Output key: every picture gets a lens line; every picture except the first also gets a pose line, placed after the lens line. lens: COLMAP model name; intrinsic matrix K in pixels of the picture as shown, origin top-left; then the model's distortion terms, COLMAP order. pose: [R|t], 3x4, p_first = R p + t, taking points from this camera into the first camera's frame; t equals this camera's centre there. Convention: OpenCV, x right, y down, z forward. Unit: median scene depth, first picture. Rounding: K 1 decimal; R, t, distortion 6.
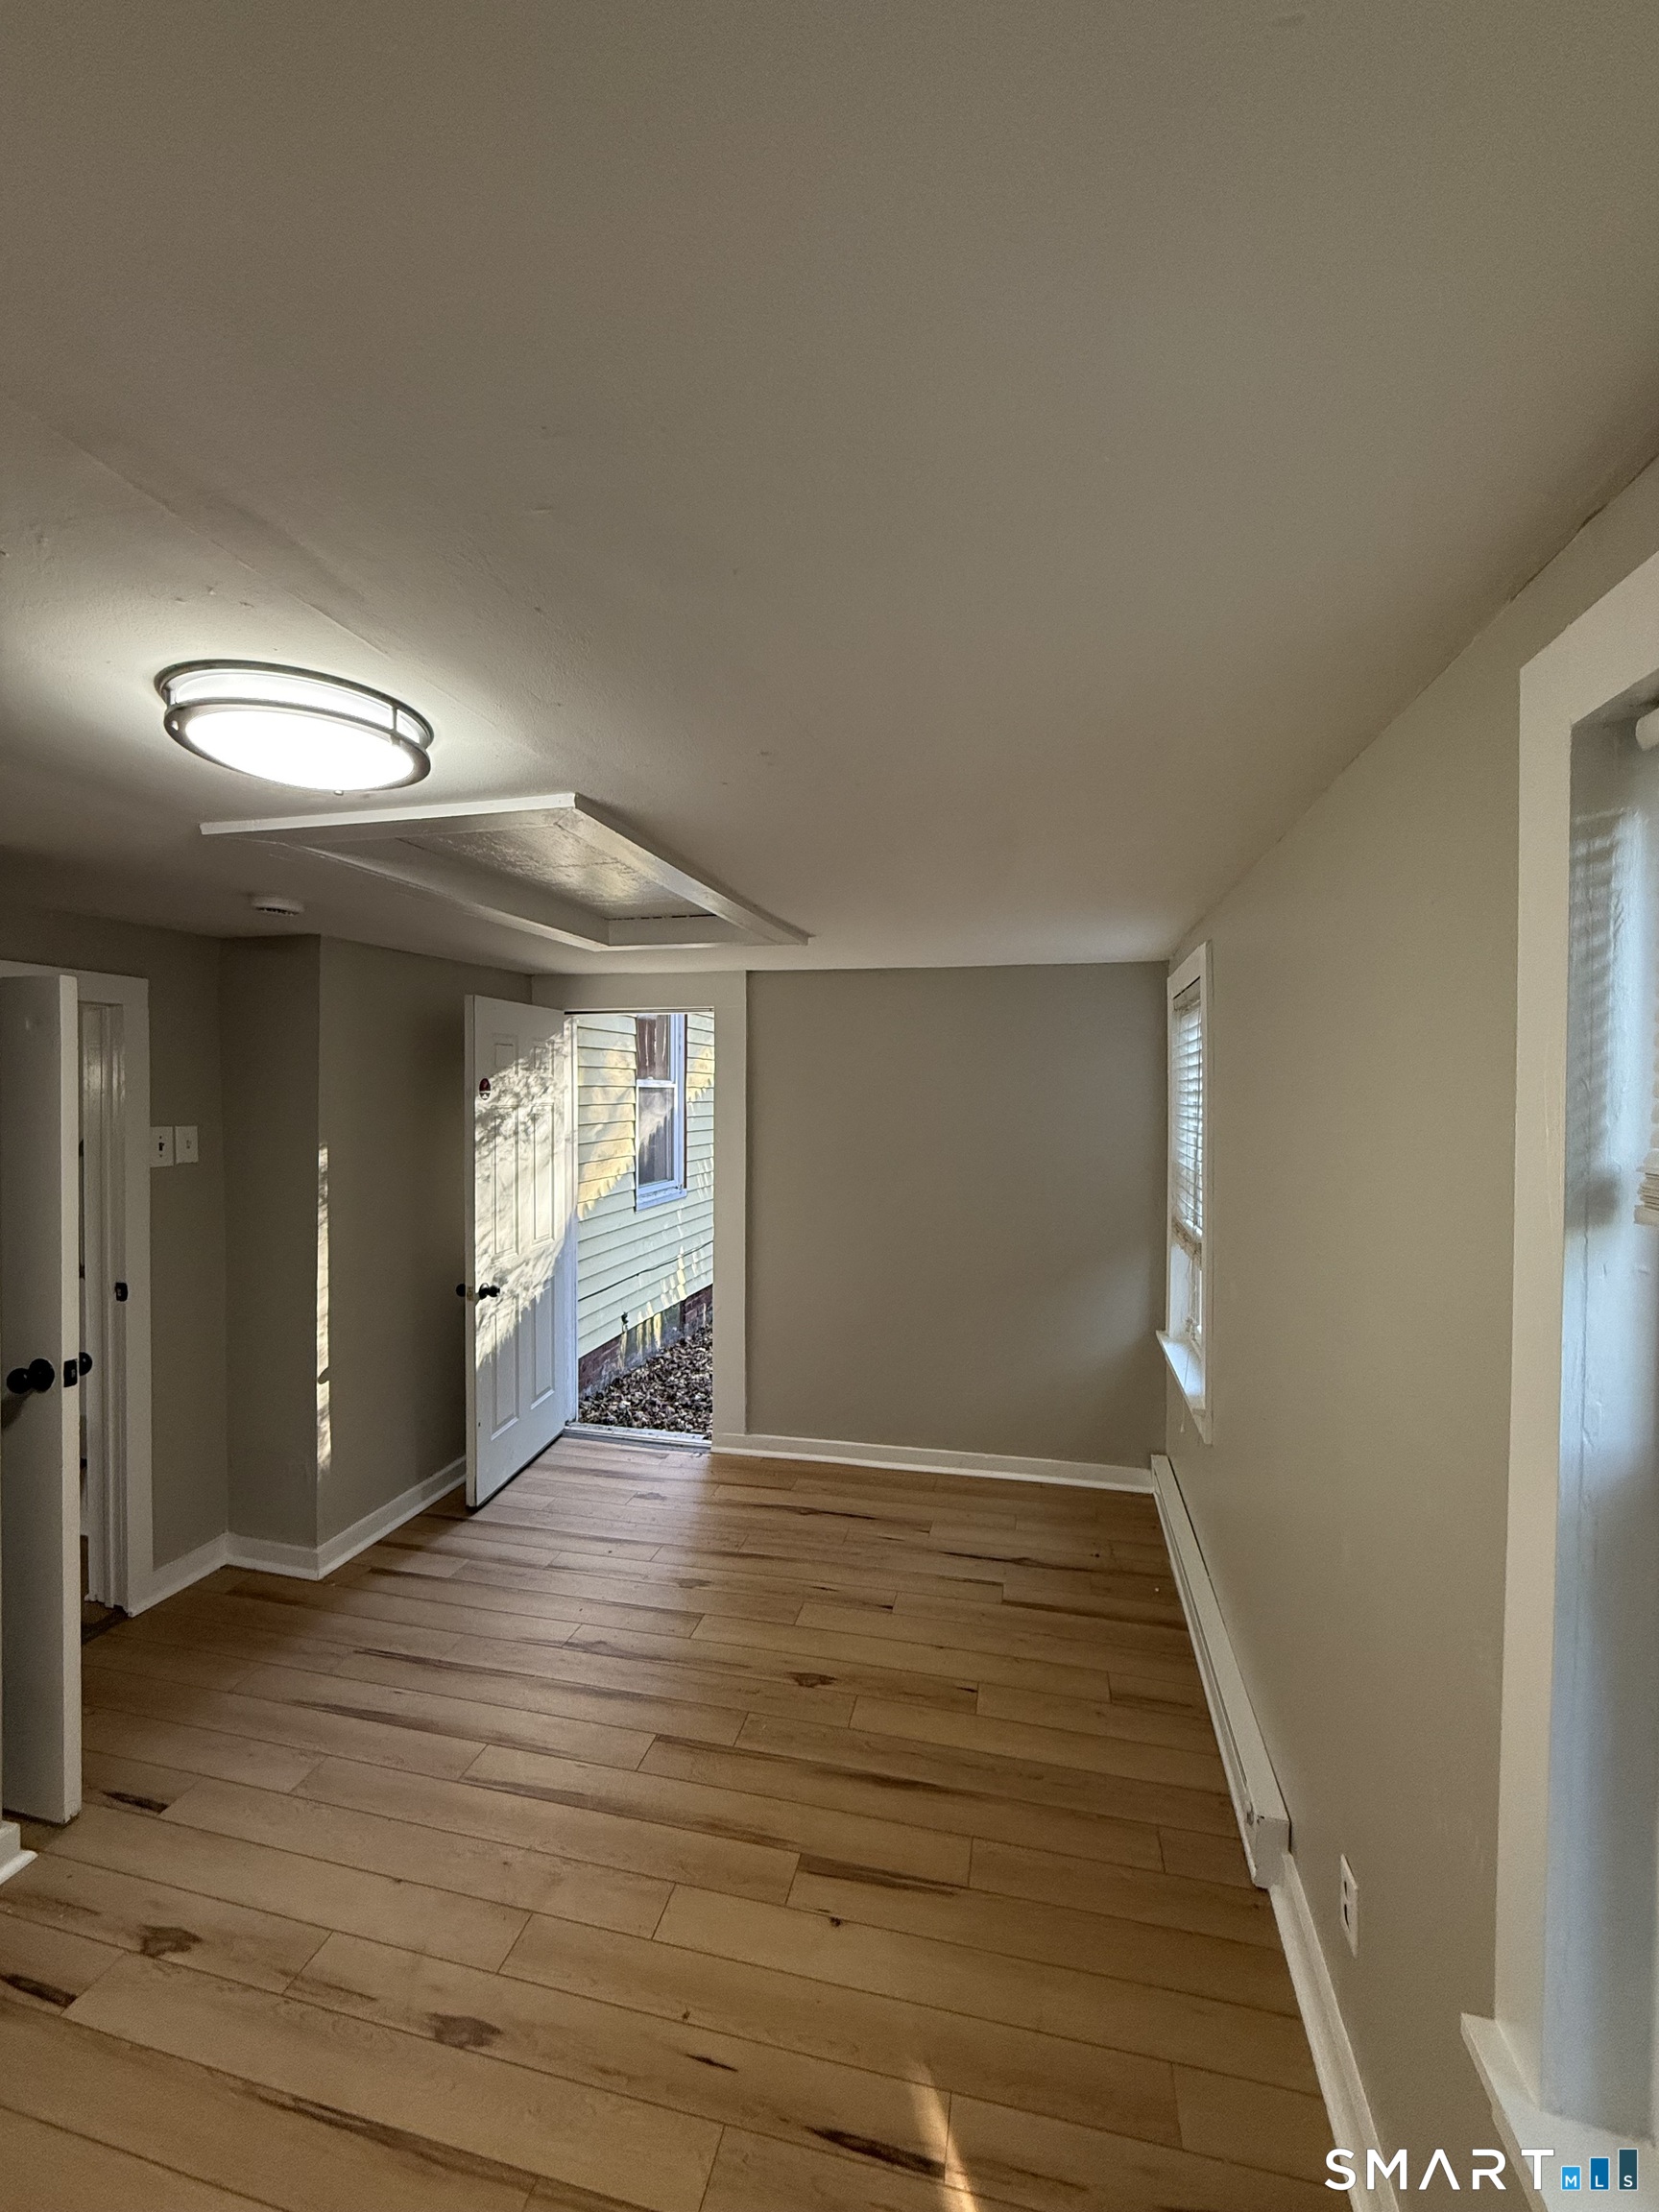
lens RADIAL K [[881.6, 0, 831.9], [0, 881.6, 1107.7], [0, 0, 1]] dist [0.002348, -0.000622]
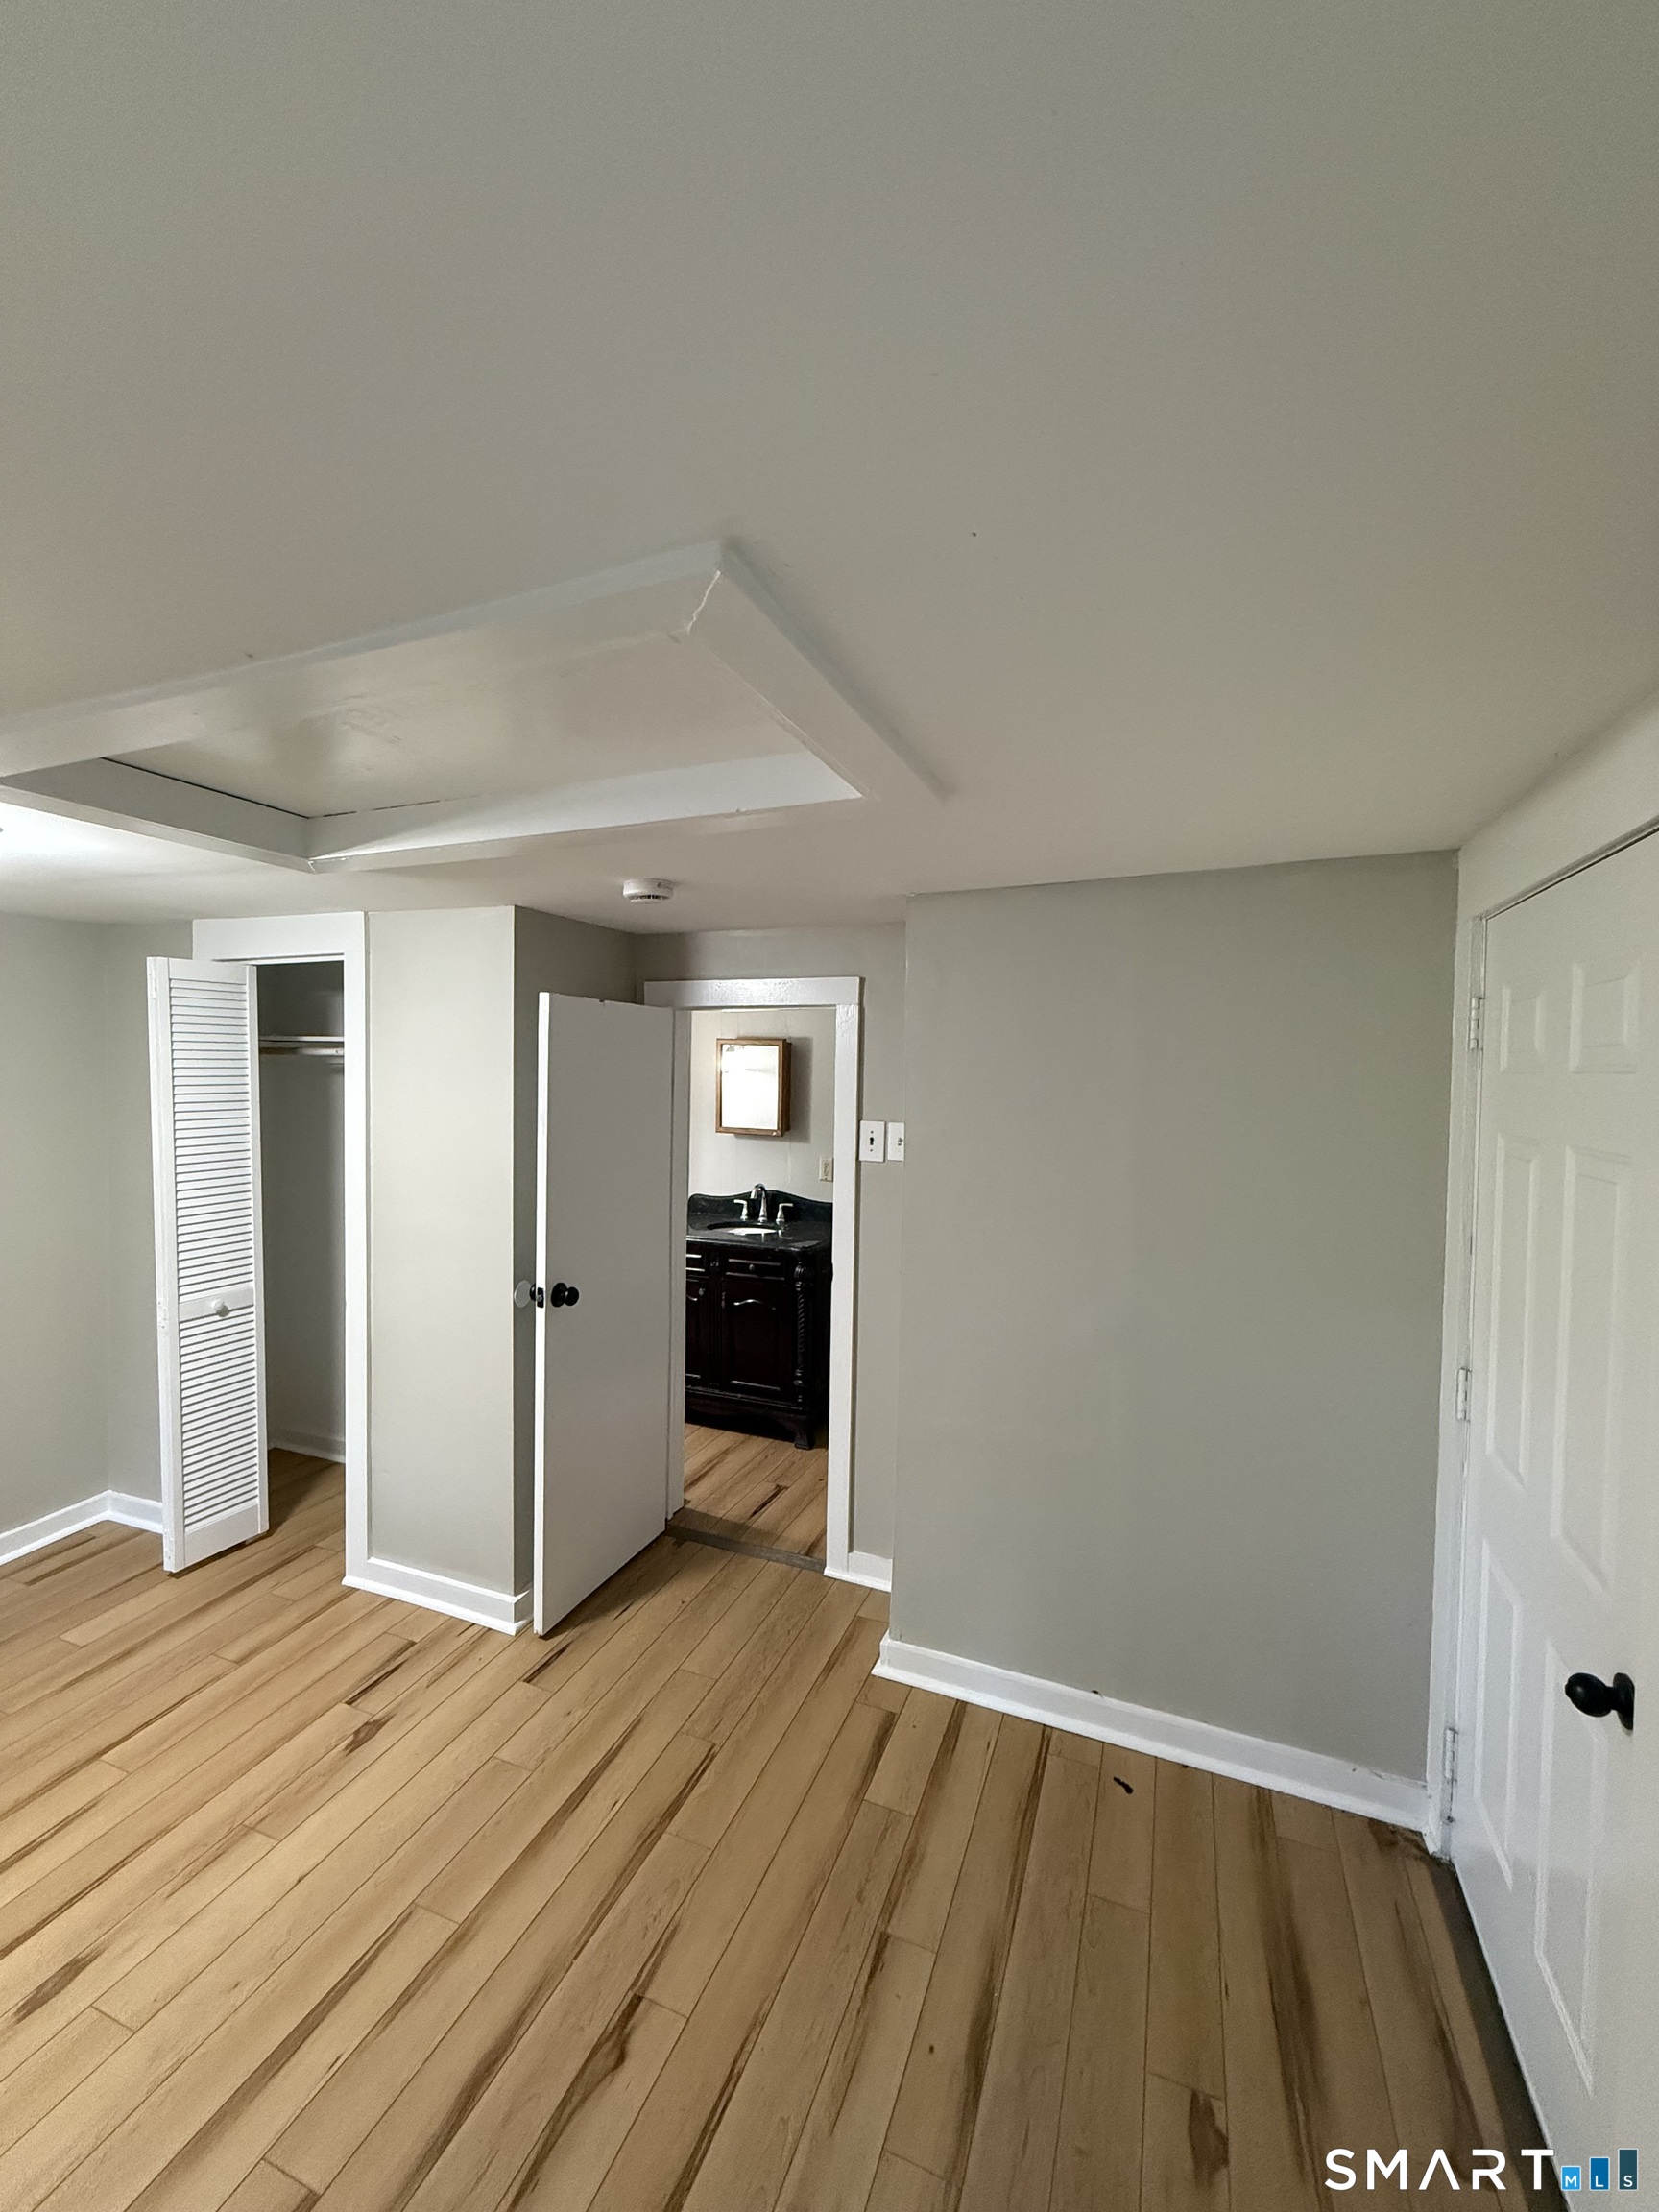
lens RADIAL K [[881.6, 0, 819.2], [0, 881.6, 1099.1], [0, 0, 1]] dist [0.002348, -0.000622]
pose [[-0.147343, 0.032055, -0.988566, 0.344211], [-0.034803, 0.998688, 0.037570, -0.056468], [0.988473, 0.039941, -0.146034, 1.536864]]
